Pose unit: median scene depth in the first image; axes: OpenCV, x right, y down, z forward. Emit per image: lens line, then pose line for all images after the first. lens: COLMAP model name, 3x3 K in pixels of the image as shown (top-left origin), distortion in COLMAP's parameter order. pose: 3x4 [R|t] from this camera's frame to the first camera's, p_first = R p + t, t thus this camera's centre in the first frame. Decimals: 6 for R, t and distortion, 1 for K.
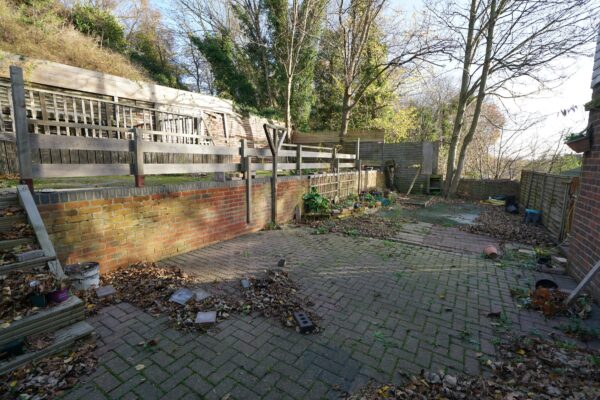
lens RADIAL K [[267.1, 0, 303.5], [0, 267.1, 199.2], [0, 0, 1]] dist [-0.000323, 0.000811]
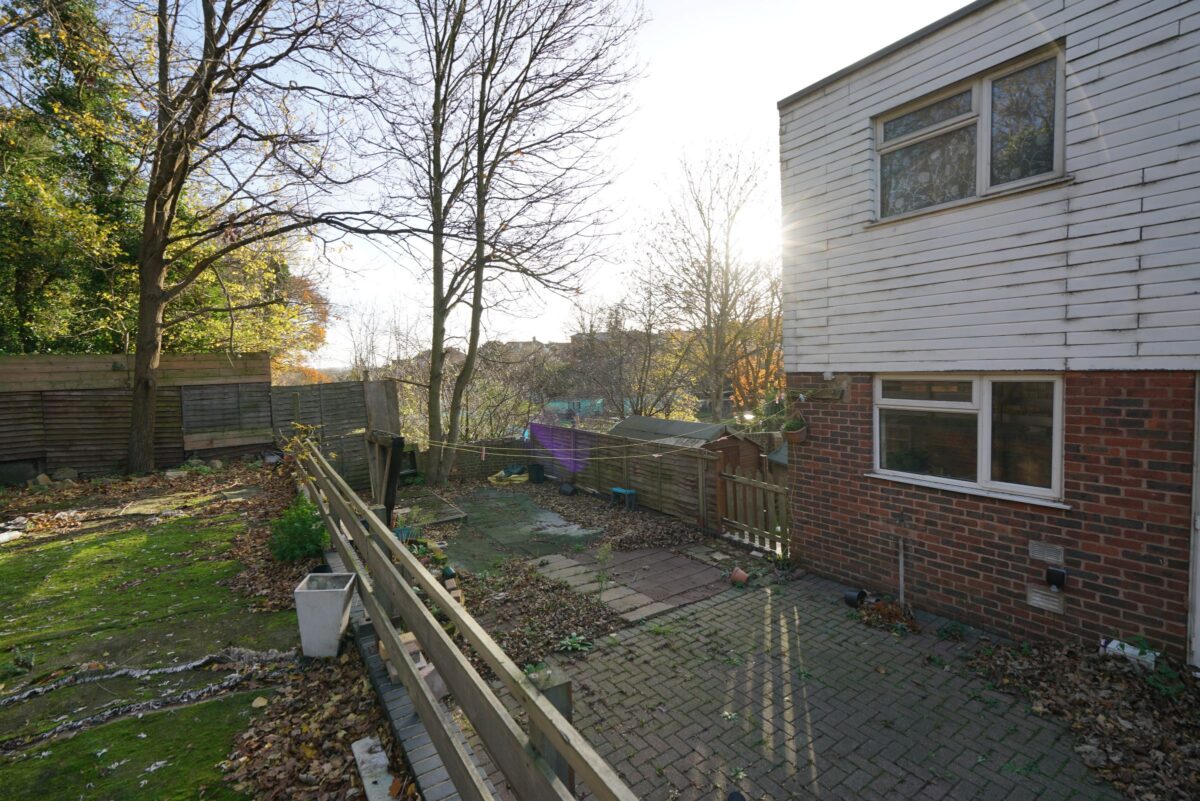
lens RADIAL K [[534.2, 0, 606.9], [0, 534.2, 398.9], [0, 0, 1]] dist [-0.000323, 0.000811]
pose [[0.405315, -0.081132, 0.910570, -0.828693], [0.169462, 0.985459, 0.012374, -0.405631], [-0.898333, 0.149292, 0.413170, 0.715226]]
